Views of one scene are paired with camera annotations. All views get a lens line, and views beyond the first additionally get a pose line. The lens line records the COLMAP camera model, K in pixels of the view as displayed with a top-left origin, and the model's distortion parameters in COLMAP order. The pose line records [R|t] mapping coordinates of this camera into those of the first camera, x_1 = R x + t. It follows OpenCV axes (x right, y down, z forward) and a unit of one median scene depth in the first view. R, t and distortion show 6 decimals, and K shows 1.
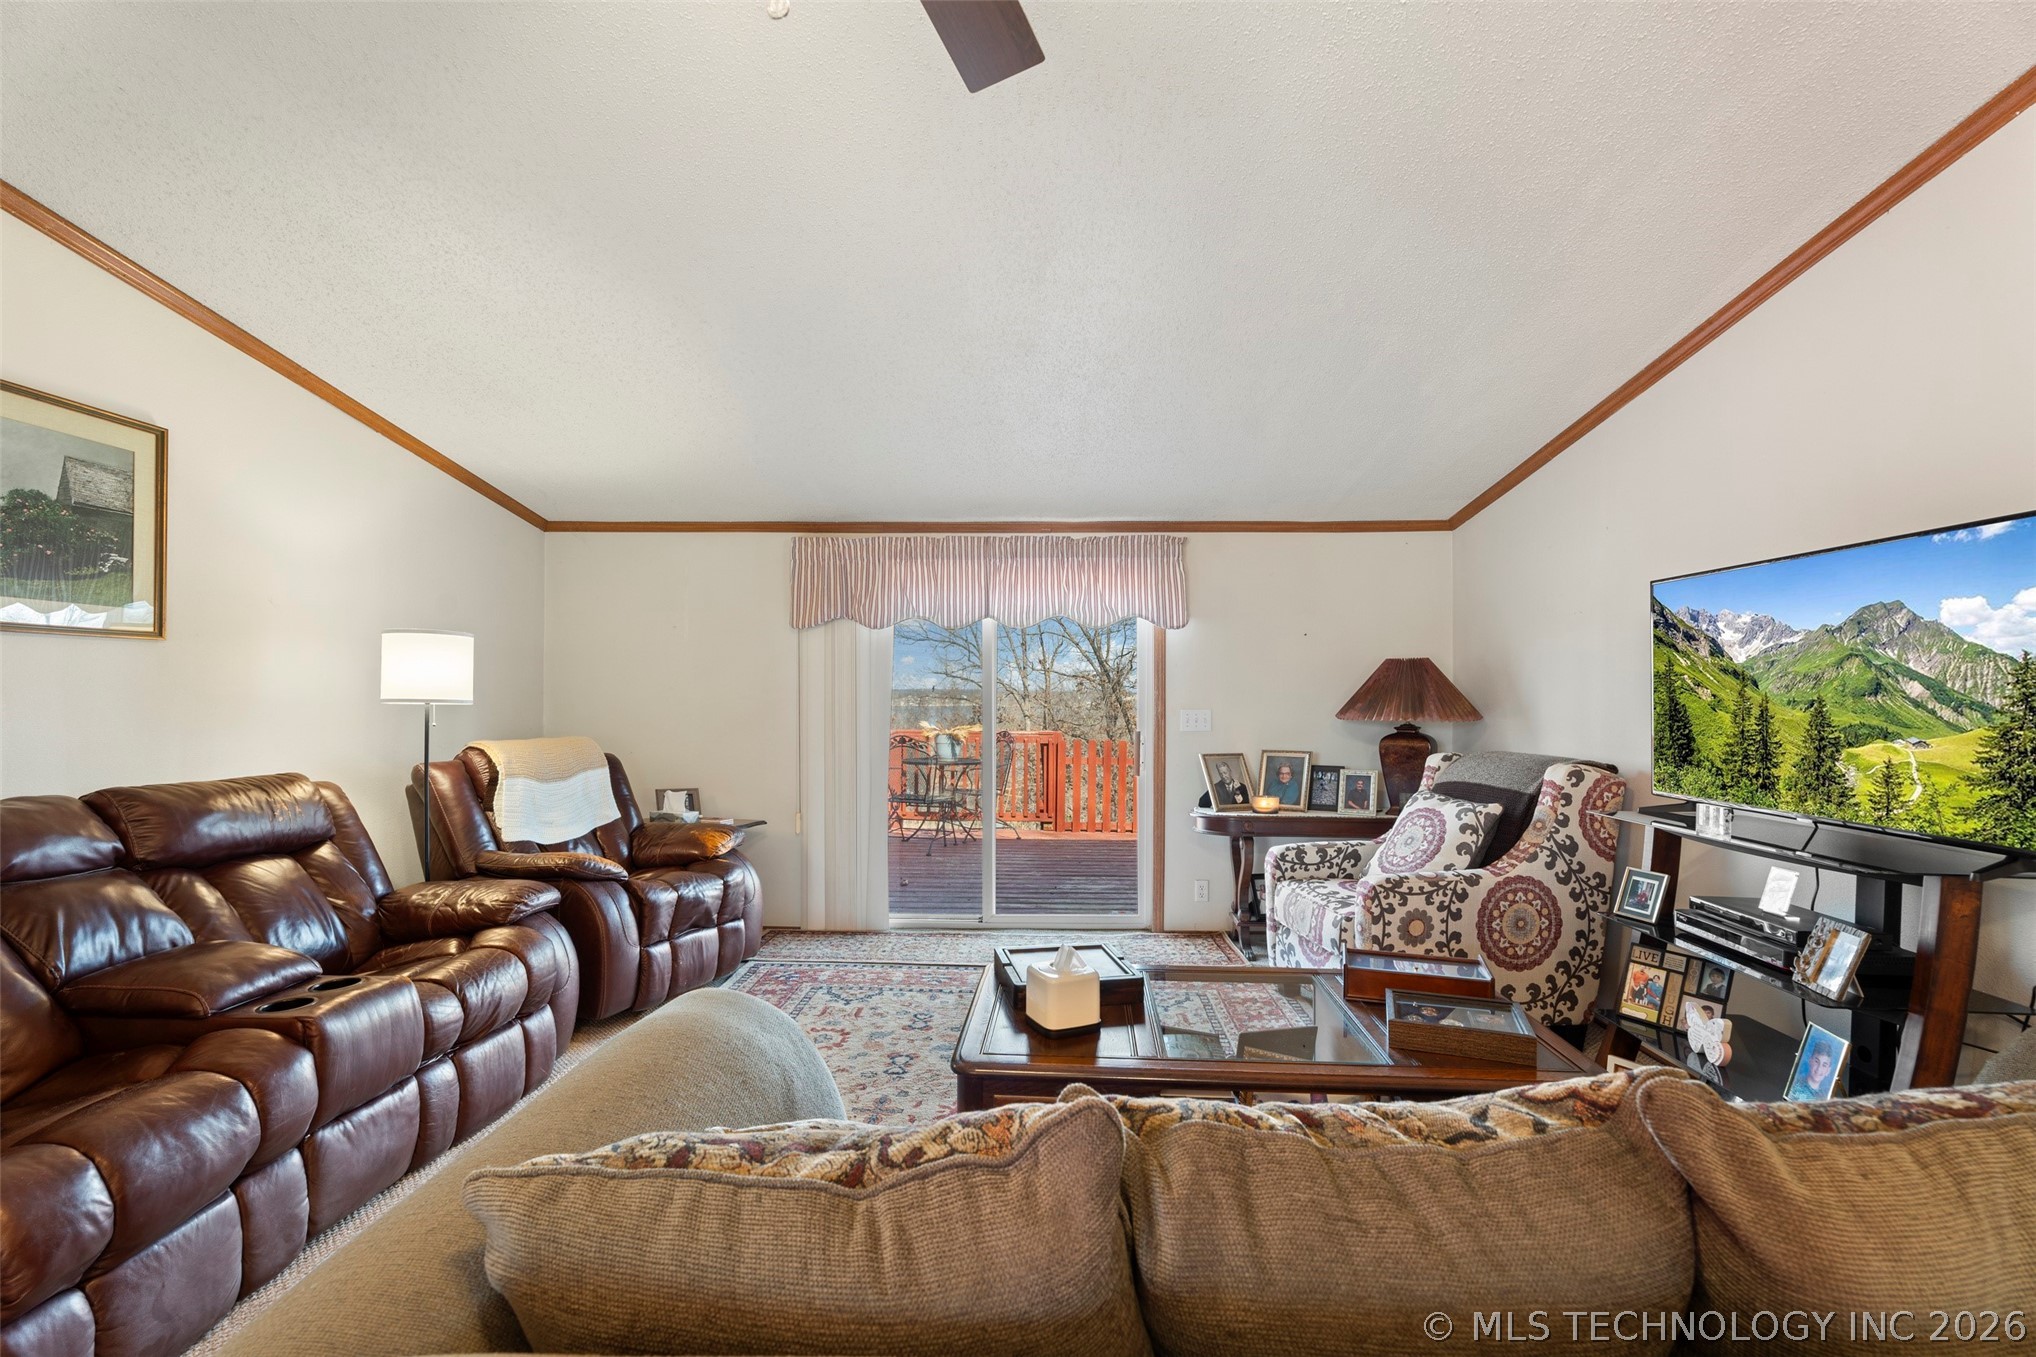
lens RADIAL K [[921.9, 0, 1026.3], [0, 921.9, 686.1], [0, 0, 1]] dist [-0.002417, -0.000188]
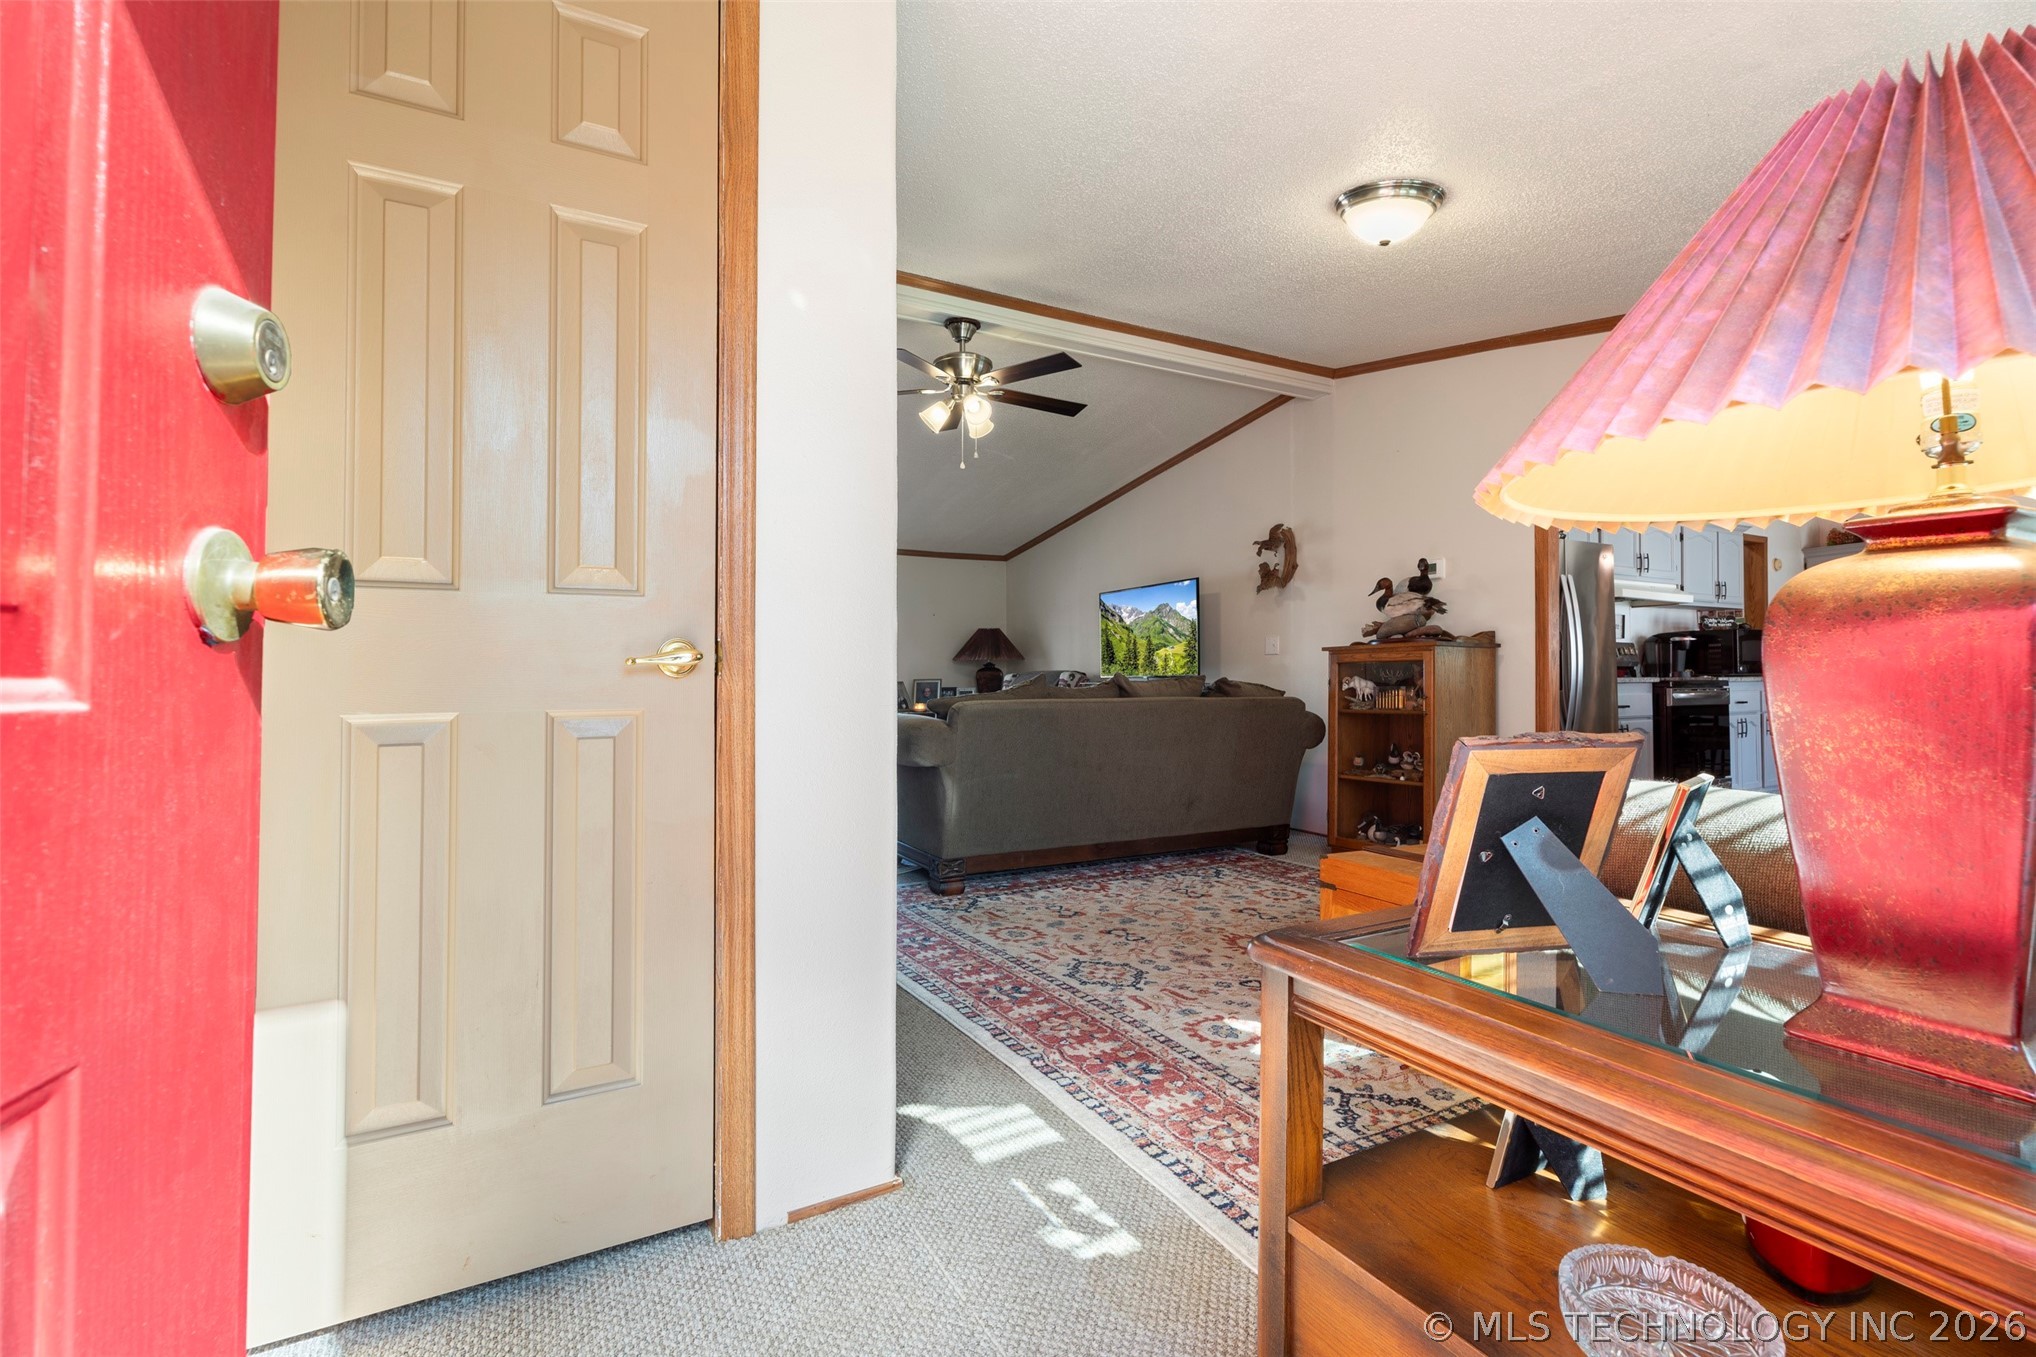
lens RADIAL K [[921.9, 0, 1023.5], [0, 921.9, 674.5], [0, 0, 1]] dist [-0.002417, -0.000188]
pose [[0.857709, -0.002700, 0.514128, -0.886400], [0.005873, 0.999972, -0.004547, 0.131424], [-0.514102, 0.006919, 0.857701, -1.171295]]
